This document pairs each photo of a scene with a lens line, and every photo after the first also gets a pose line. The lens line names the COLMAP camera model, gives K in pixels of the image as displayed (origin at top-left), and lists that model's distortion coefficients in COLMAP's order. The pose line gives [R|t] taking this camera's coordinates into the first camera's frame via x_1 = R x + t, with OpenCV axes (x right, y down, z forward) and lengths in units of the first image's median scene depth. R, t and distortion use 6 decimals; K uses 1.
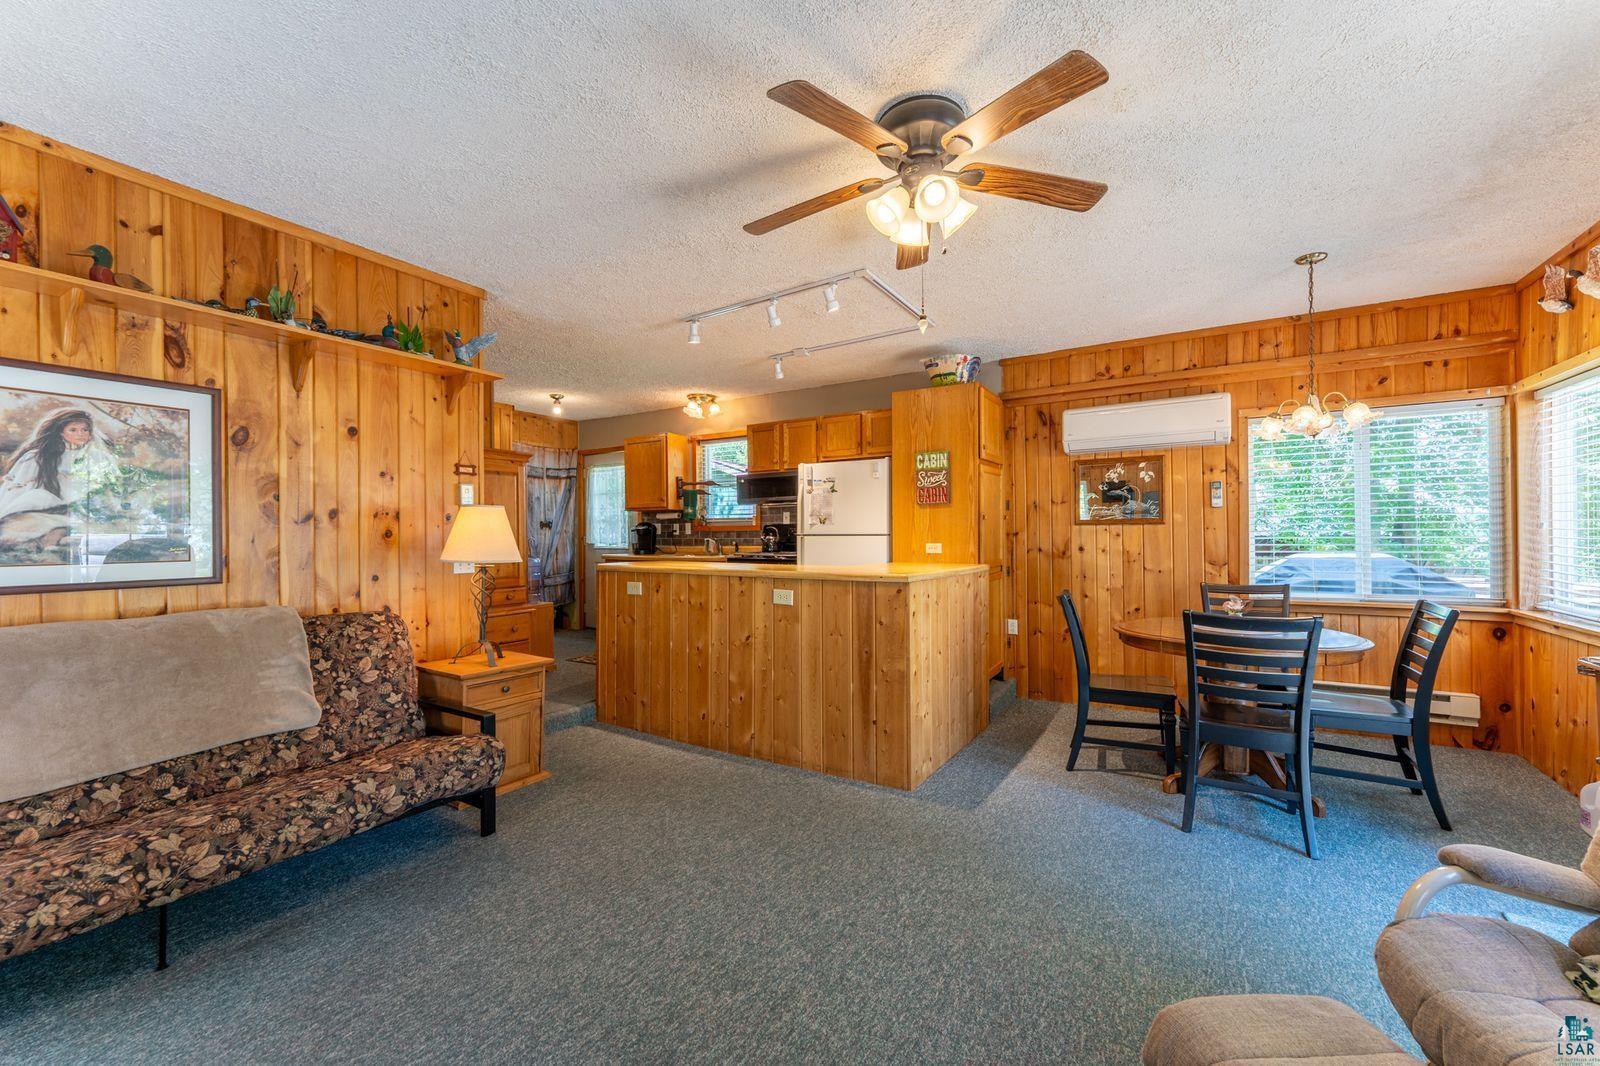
lens RADIAL K [[633.6, 0, 796.0], [0, 633.6, 536.7], [0, 0, 1]] dist [0.001766, 0.000242]
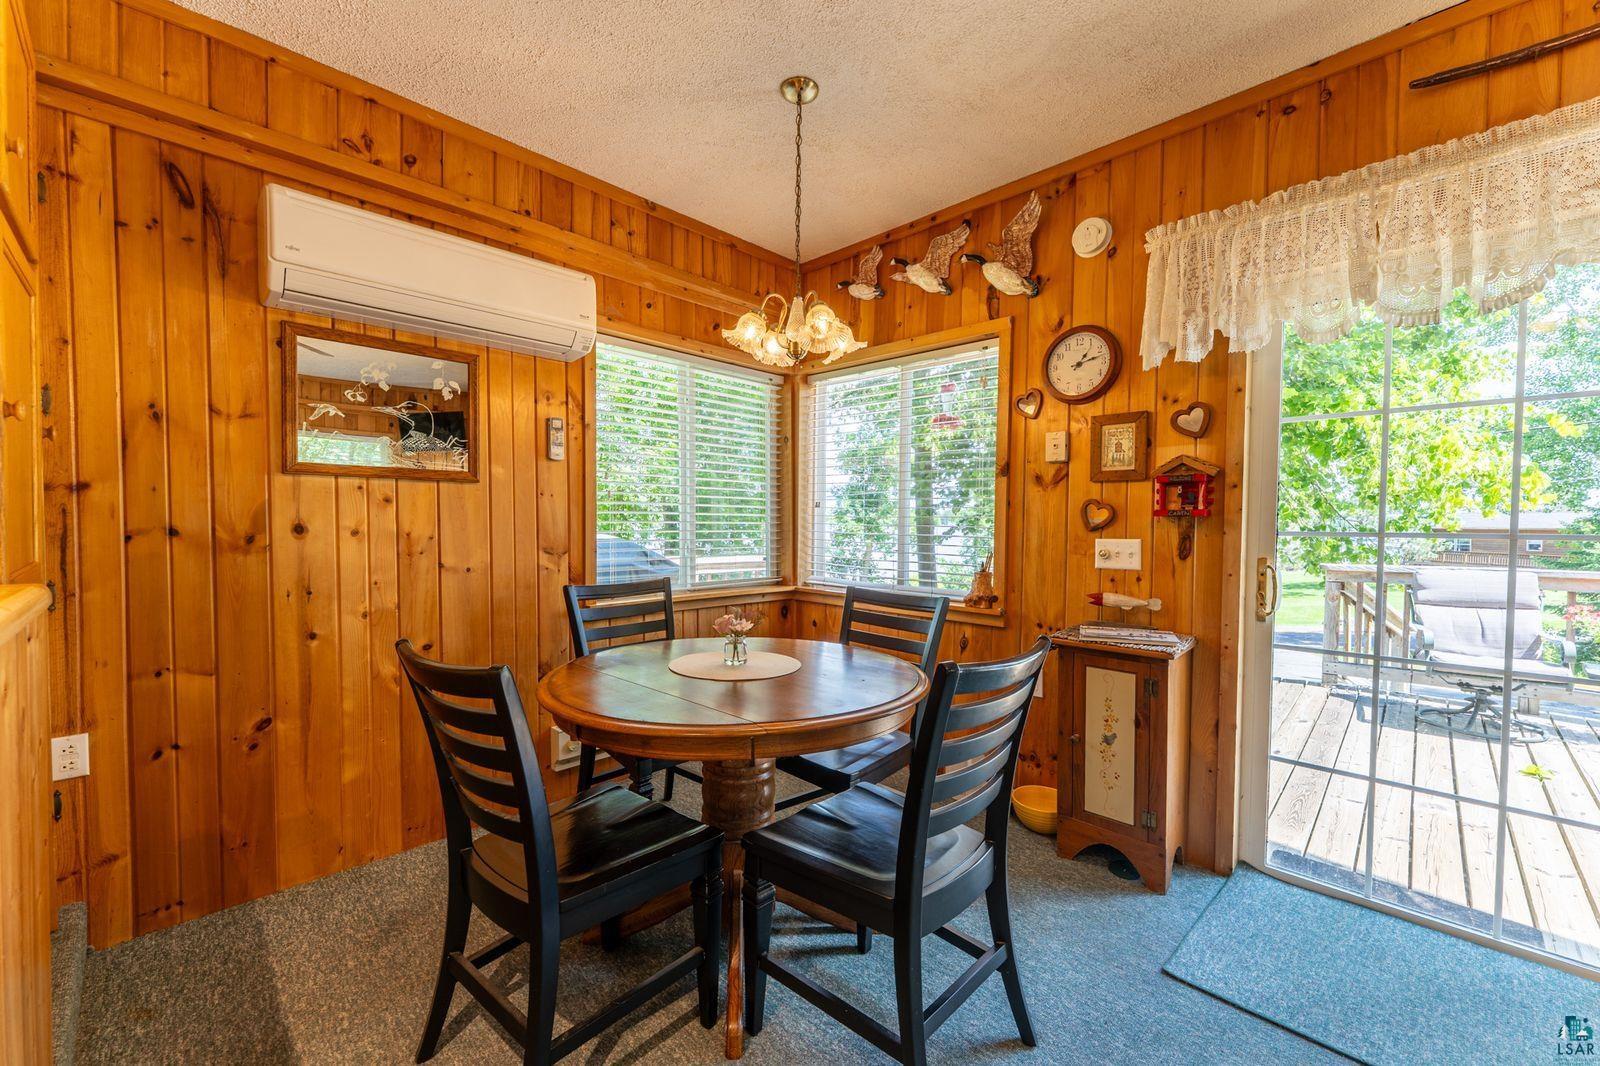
lens RADIAL K [[633.6, 0, 786.3], [0, 633.6, 539.2], [0, 0, 1]] dist [0.001766, 0.000242]
pose [[0.220650, -0.016237, 0.975218, 0.104859], [-0.010235, 0.999768, 0.018961, 0.015525], [-0.975299, -0.014165, 0.220433, 0.614875]]
